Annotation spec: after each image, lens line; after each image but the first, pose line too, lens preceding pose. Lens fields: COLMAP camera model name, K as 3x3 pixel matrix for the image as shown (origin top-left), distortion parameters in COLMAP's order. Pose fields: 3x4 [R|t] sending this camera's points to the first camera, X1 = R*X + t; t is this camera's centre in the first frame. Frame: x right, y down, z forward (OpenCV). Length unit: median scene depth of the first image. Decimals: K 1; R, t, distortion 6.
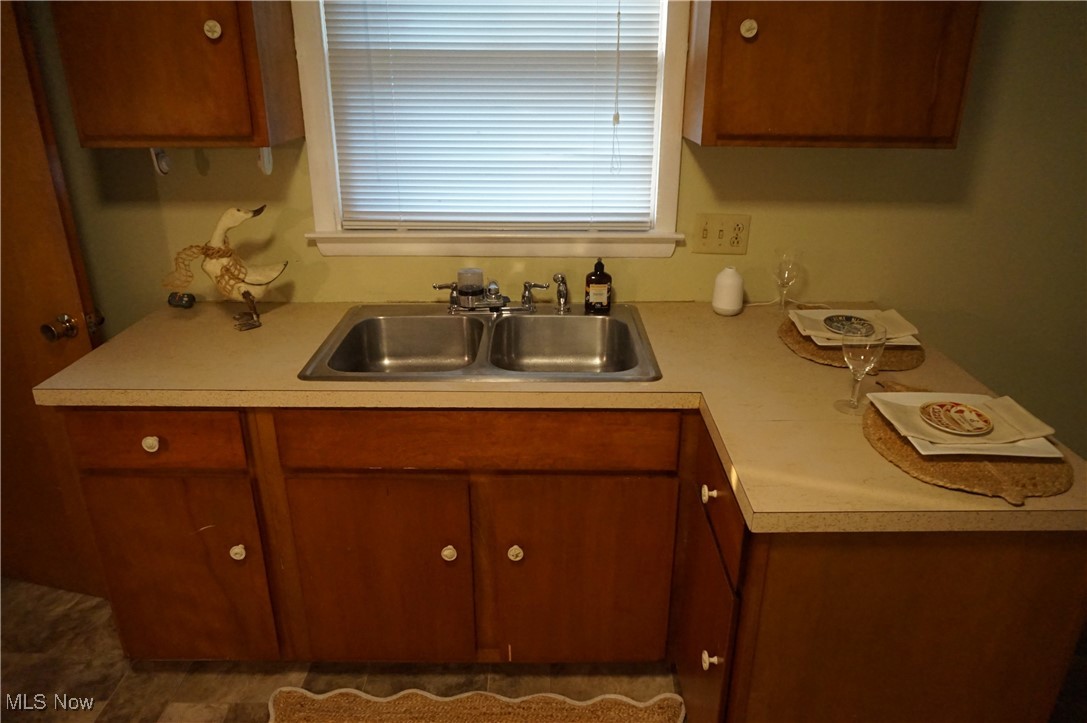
lens RADIAL K [[755.2, 0, 543.5], [0, 755.2, 361.5], [0, 0, 1]] dist [-0.006976, 0.003969]
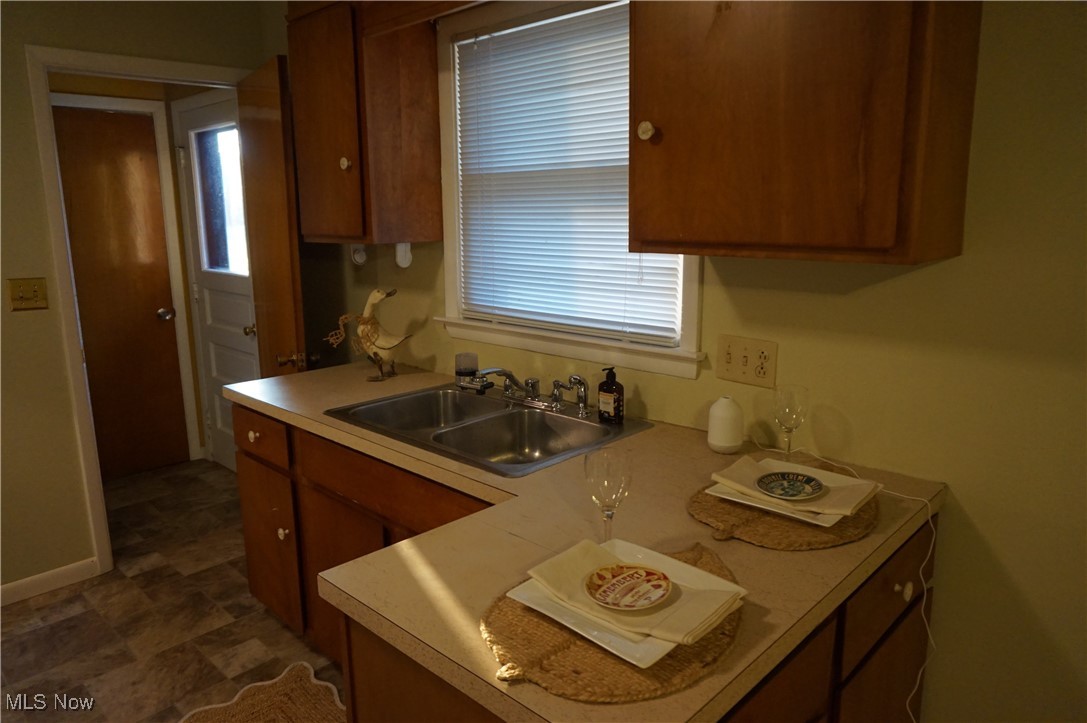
lens RADIAL K [[731.6, 0, 543.5], [0, 731.6, 361.5], [0, 0, 1]] dist [-0.033813, 0.024969]
pose [[0.726703, 0.128808, -0.674768, 0.644434], [-0.249263, 0.964761, -0.084283, -0.040846], [0.640134, 0.229444, 0.733202, 0.243922]]
